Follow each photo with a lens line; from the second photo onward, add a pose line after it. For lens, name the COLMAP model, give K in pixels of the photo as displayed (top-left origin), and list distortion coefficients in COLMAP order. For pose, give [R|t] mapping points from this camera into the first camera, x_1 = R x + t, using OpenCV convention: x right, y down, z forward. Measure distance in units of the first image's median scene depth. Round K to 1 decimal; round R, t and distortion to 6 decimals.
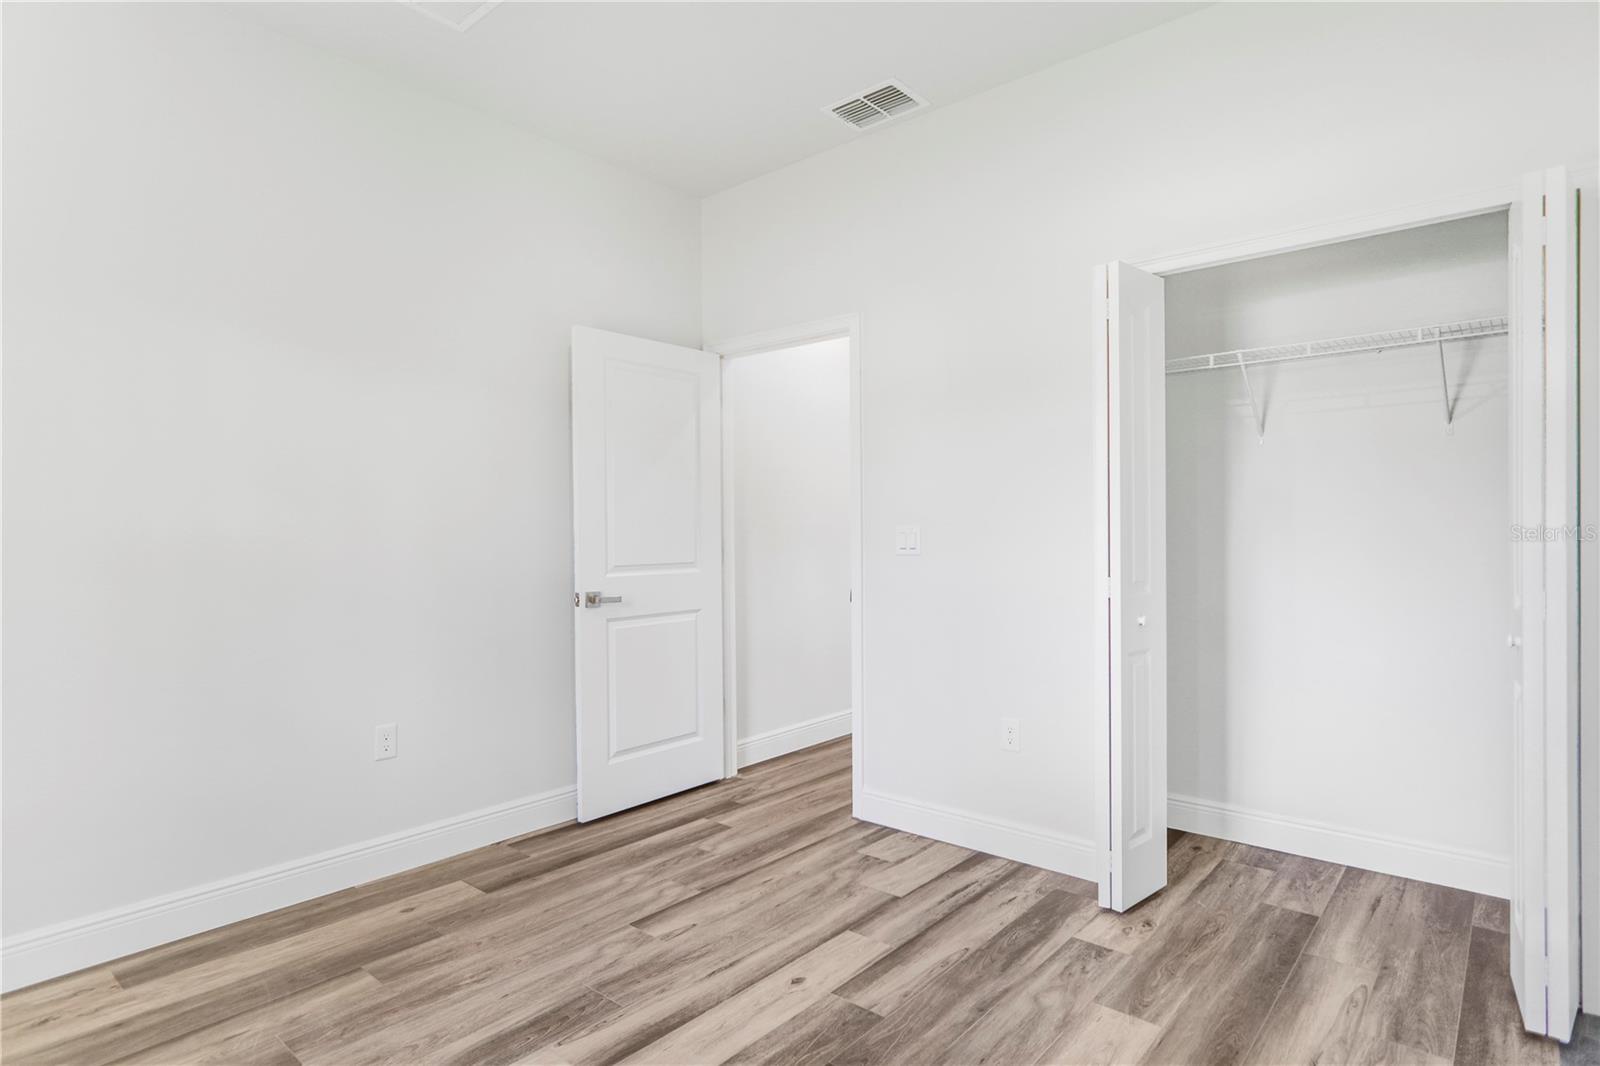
lens RADIAL K [[888.6, 0, 807.4], [0, 888.6, 537.4], [0, 0, 1]] dist [0.005638, 0.001405]
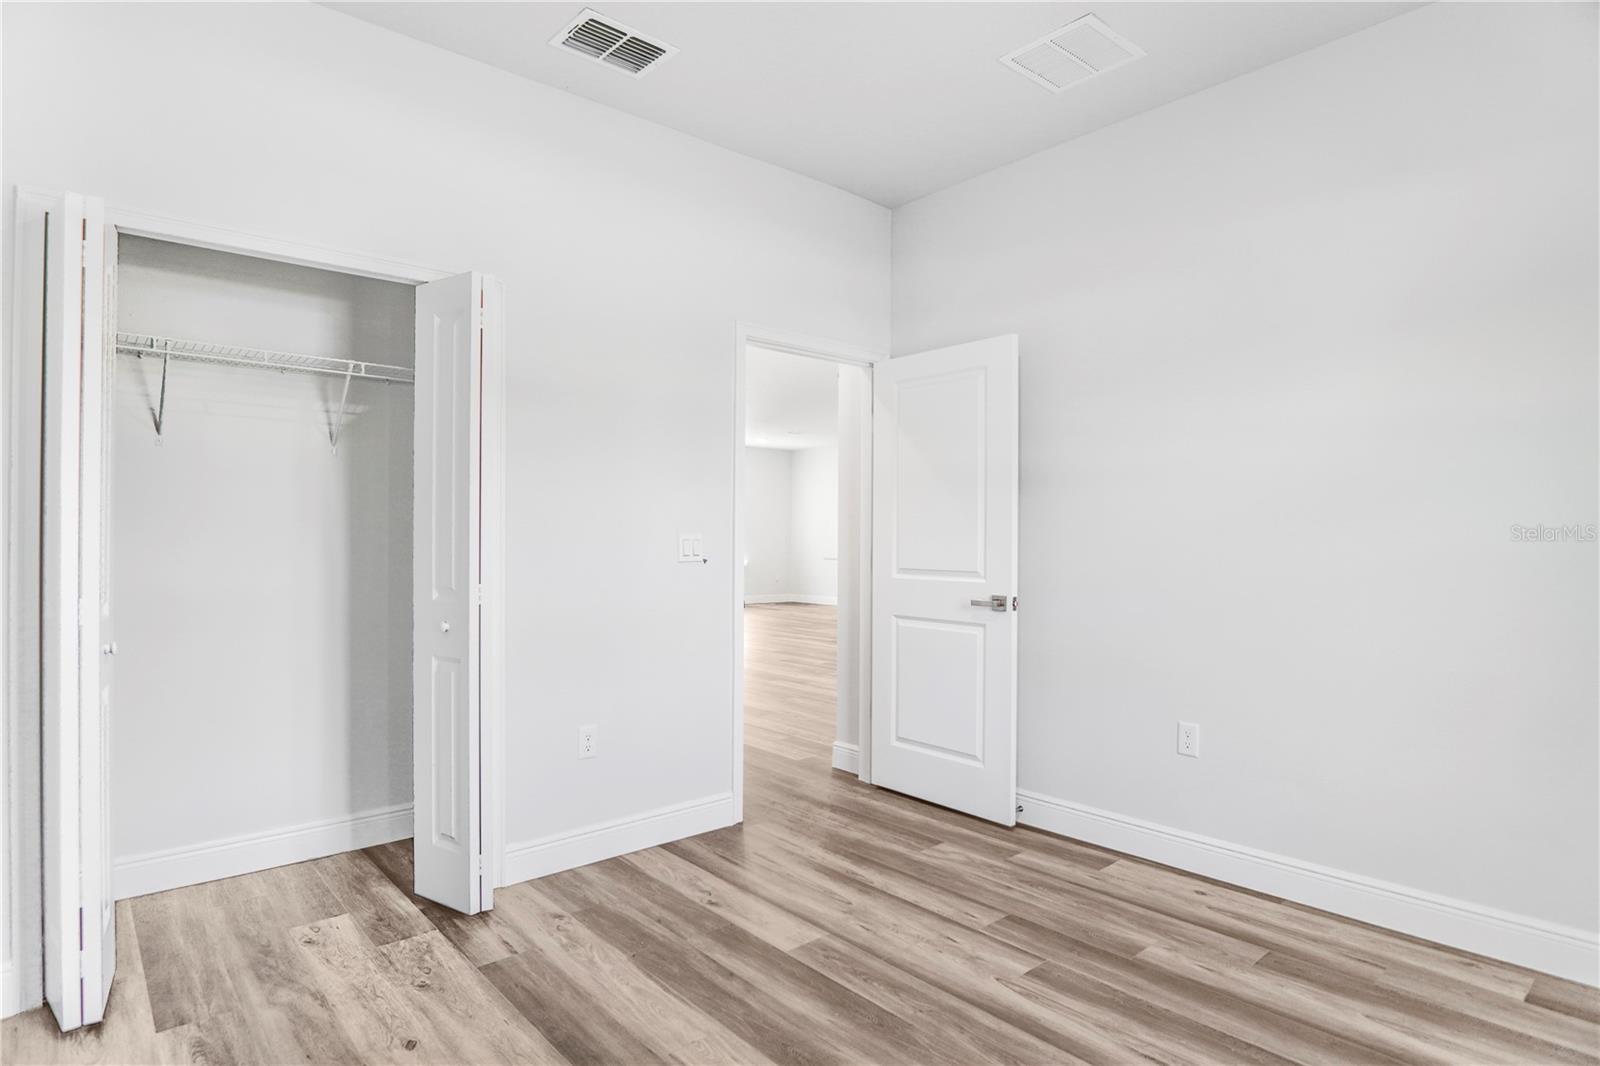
lens RADIAL K [[848.1, 0, 804.3], [0, 848.1, 535.8], [0, 0, 1]] dist [-0.003306, -0.000792]
pose [[0.181424, 0.014397, 0.983300, -0.291270], [-0.000690, 0.999894, -0.014512, 0.001652], [-0.983405, 0.001954, 0.181415, 0.256154]]
